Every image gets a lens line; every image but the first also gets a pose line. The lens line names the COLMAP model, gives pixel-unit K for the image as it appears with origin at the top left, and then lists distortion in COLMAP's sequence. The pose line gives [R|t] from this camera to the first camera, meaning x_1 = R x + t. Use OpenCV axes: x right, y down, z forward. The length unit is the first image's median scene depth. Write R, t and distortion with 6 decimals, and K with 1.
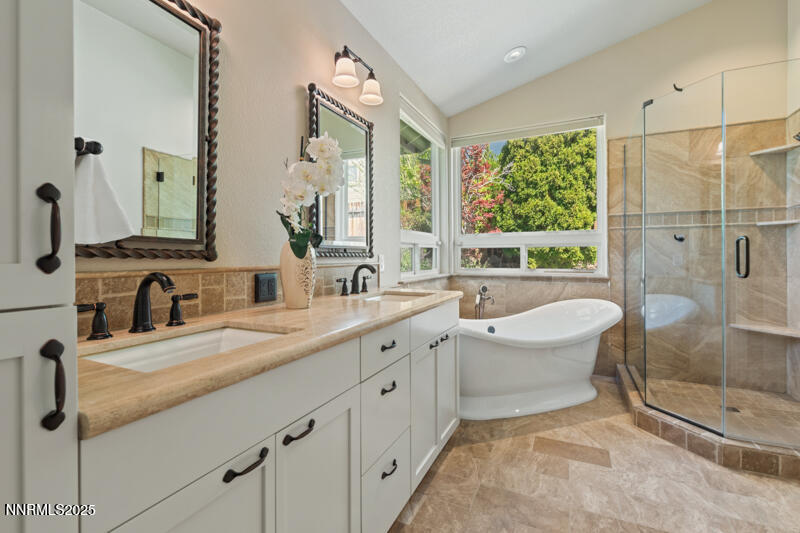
lens RADIAL K [[357.8, 0, 399.6], [0, 357.8, 258.9], [0, 0, 1]] dist [0.012379, -0.000228]
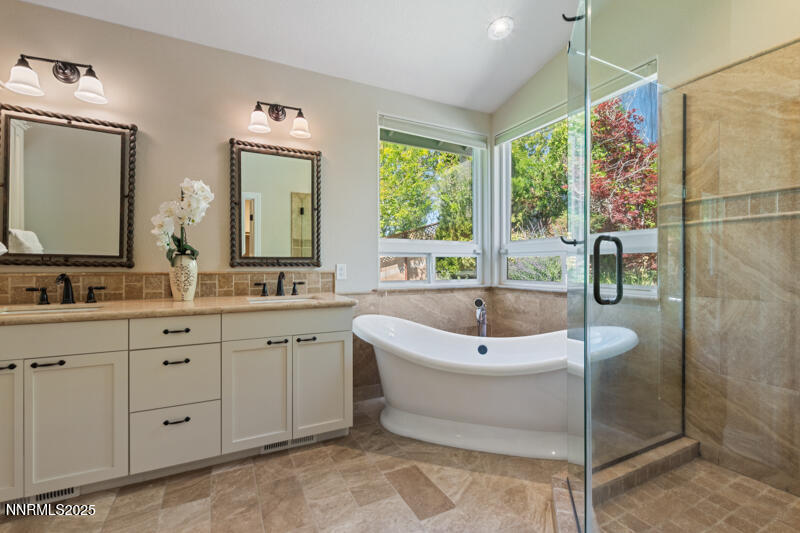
lens RADIAL K [[350.0, 0, 403.4], [0, 350.0, 268.1], [0, 0, 1]] dist [0.008596, -0.000882]
pose [[0.794296, 0.011358, -0.607425, 0.894299], [-0.007969, 0.999934, 0.008276, -0.011007], [0.607479, -0.001733, 0.794334, 0.281398]]
